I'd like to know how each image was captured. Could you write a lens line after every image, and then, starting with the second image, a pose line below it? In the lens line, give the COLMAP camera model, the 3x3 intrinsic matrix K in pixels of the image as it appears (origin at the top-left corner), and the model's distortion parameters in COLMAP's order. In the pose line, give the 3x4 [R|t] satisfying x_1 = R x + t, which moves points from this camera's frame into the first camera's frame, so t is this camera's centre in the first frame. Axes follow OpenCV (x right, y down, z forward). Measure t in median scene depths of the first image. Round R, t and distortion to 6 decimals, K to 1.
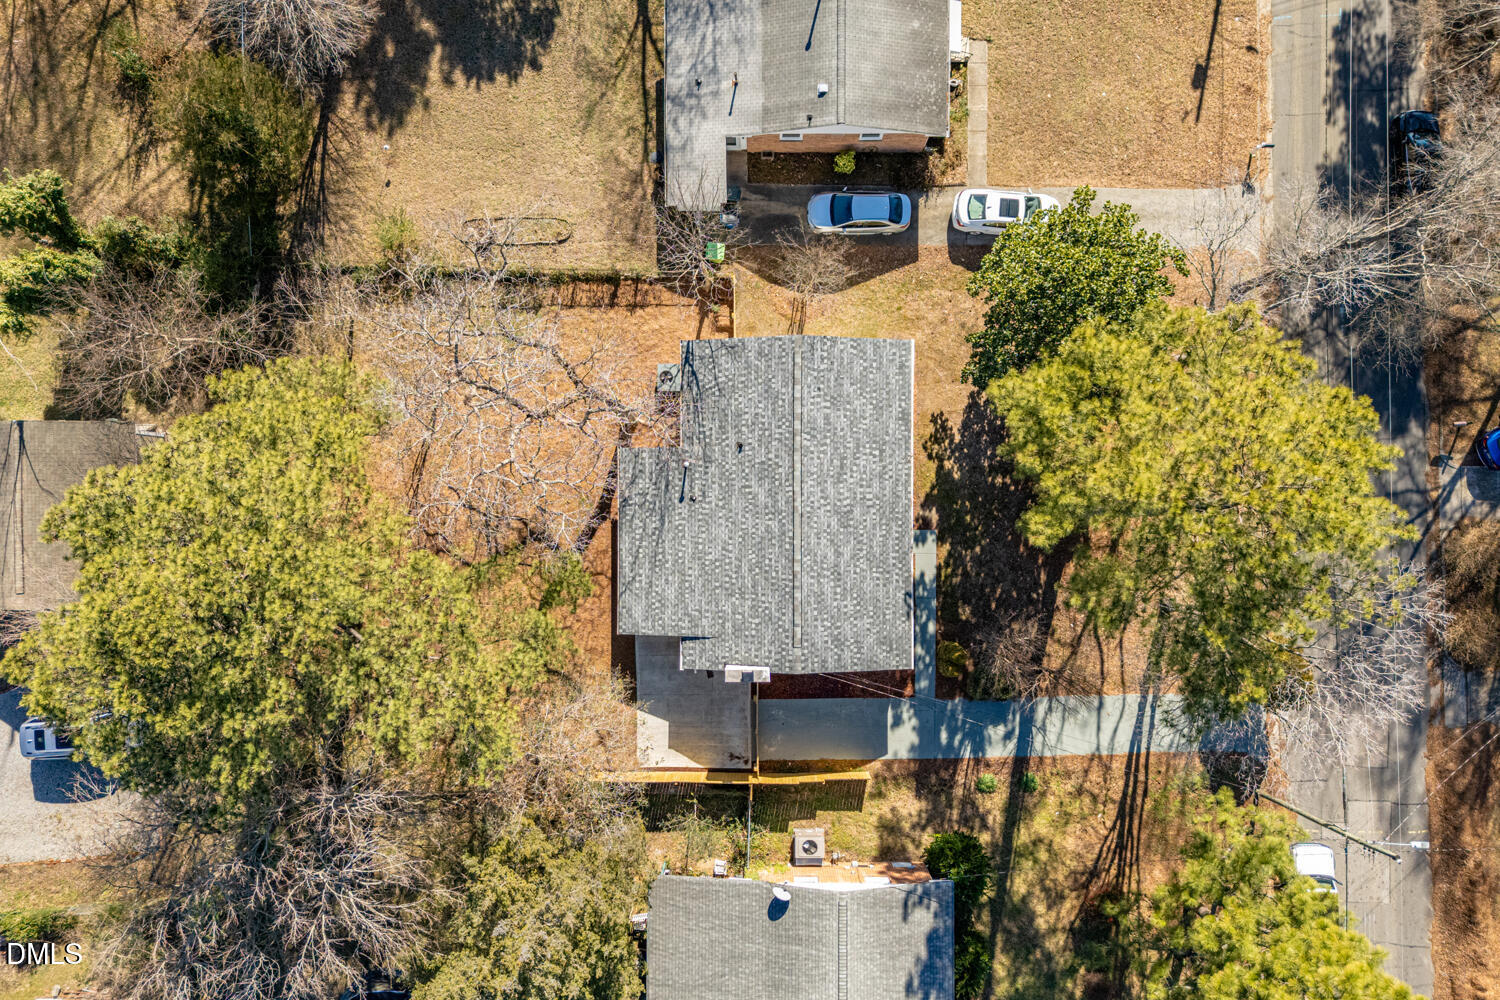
lens RADIAL K [[1064.3, 0, 750.0], [0, 1064.3, 500.0], [0, 0, 1]] dist [0.037864, -0.000889]
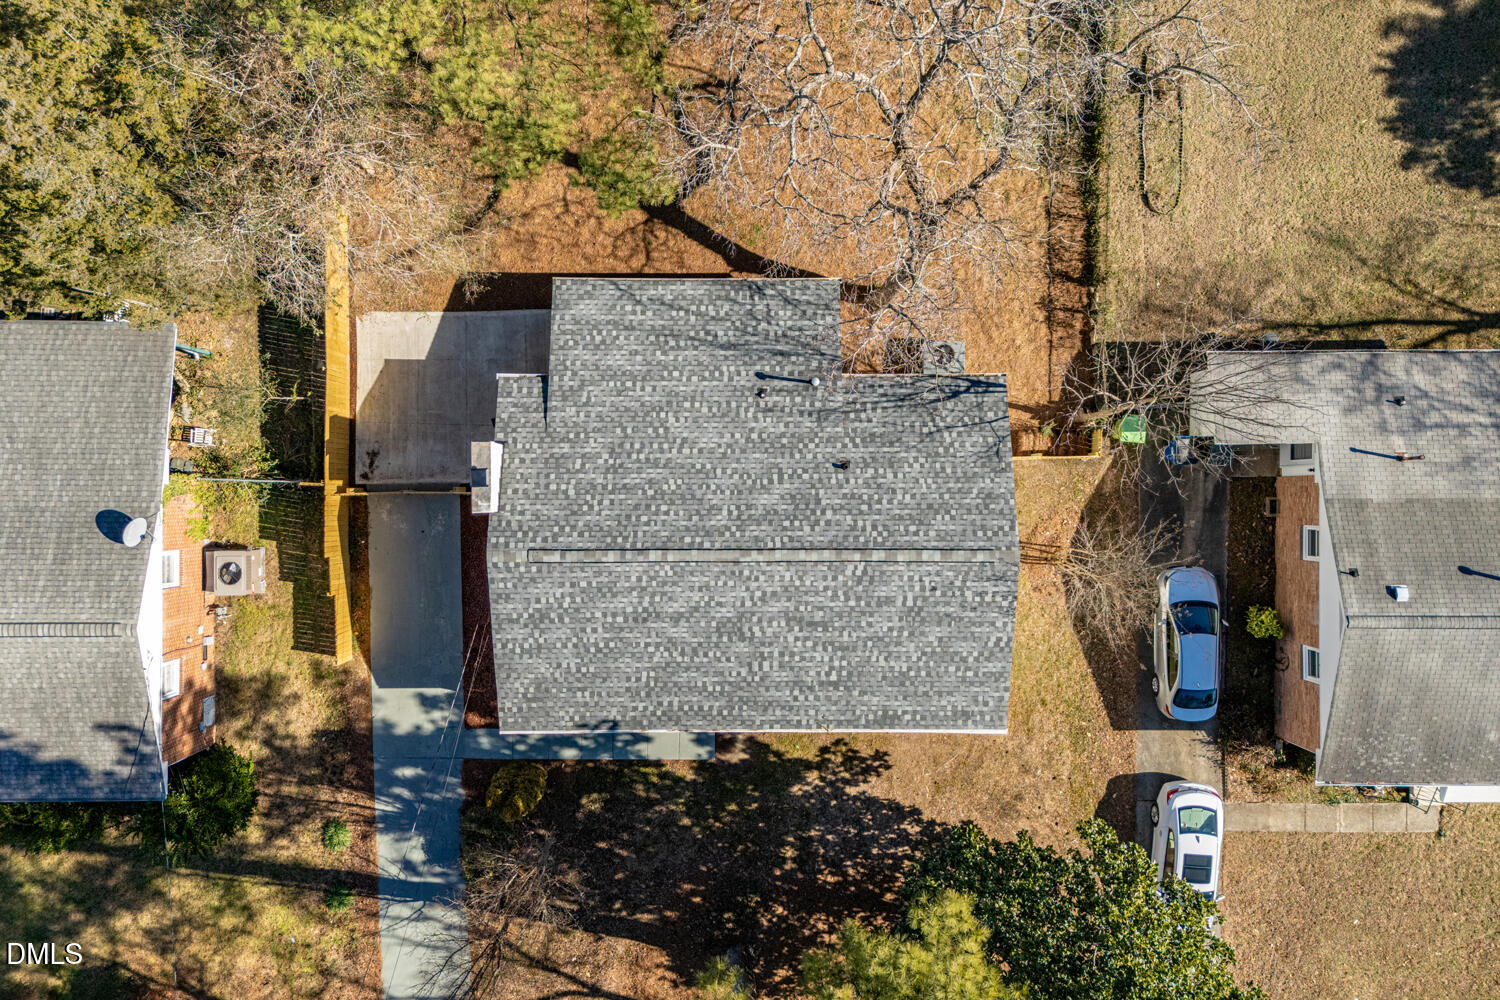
lens RADIAL K [[1064.3, 0, 750.0], [0, 1064.3, 500.0], [0, 0, 1]] dist [0.037864, -0.000889]
pose [[0.001668, 0.999909, 0.013388, 0.002499], [-0.999995, 0.001633, 0.002675, 0.004020], [0.002653, -0.013393, 0.999907, 0.331989]]
